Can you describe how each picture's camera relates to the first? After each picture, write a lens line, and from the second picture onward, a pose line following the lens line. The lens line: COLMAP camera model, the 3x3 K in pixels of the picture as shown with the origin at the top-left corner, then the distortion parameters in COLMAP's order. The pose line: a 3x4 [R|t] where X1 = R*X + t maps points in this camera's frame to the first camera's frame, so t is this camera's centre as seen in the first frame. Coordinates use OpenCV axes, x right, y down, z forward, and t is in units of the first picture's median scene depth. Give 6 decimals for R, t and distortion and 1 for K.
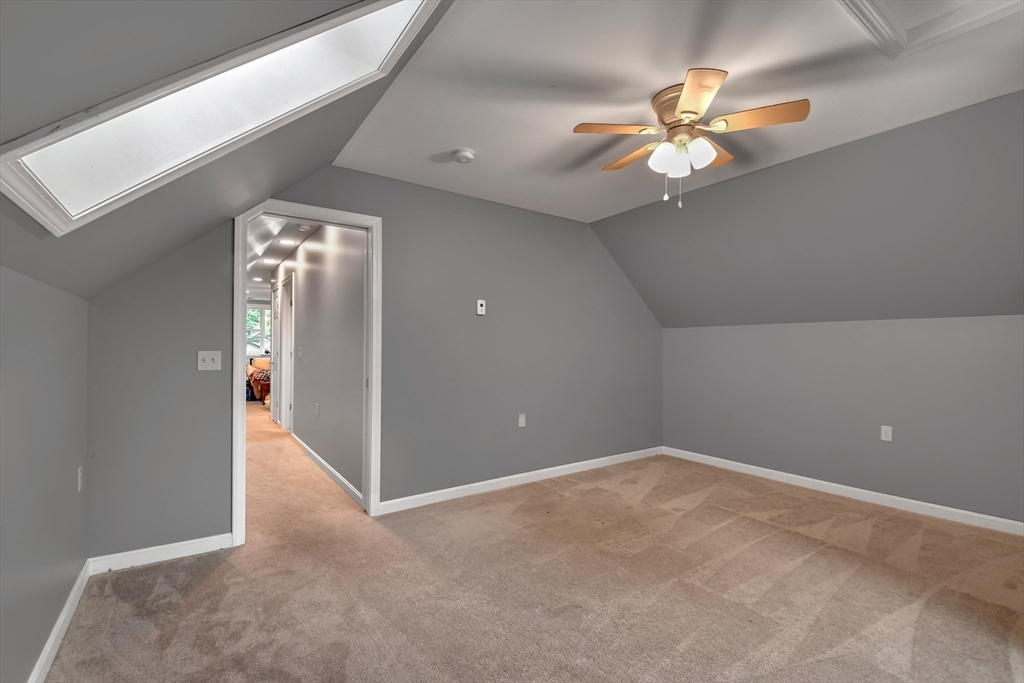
lens RADIAL K [[454.2, 0, 512.0], [0, 454.2, 341.5], [0, 0, 1]] dist [-0.000650, -0.000894]
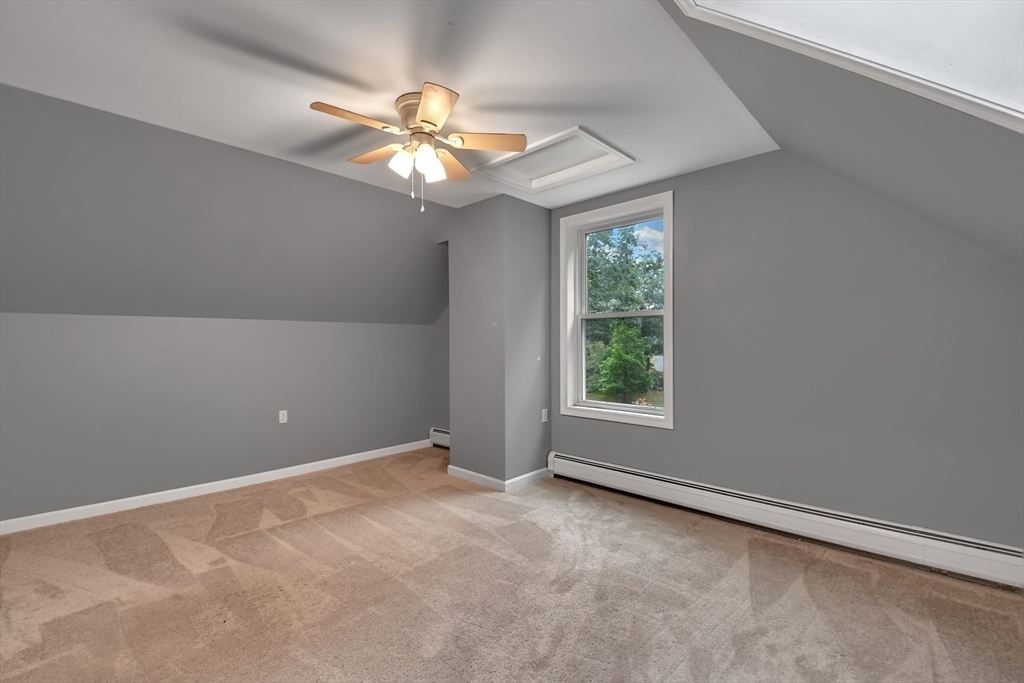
lens RADIAL K [[454.2, 0, 512.0], [0, 454.2, 341.5], [0, 0, 1]] dist [-0.000650, -0.000894]
pose [[-0.203653, -0.000525, 0.979043, -0.495981], [-0.009991, 0.999949, -0.001543, 0.002574], [-0.978992, -0.010096, -0.203648, 0.718694]]
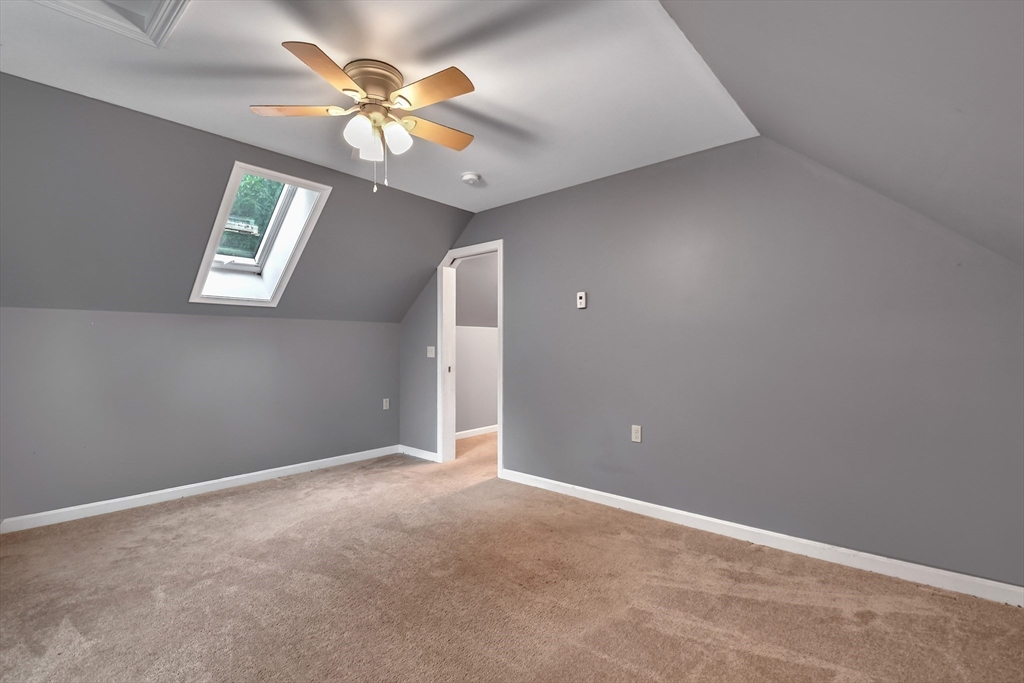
lens RADIAL K [[474.3, 0, 512.0], [0, 474.3, 341.5], [0, 0, 1]] dist [0.040180, -0.036991]
pose [[0.219753, -0.017303, -0.975402, 0.988735], [0.011482, 0.999819, -0.015149, 0.027258], [0.975488, -0.007870, 0.219912, 0.746041]]
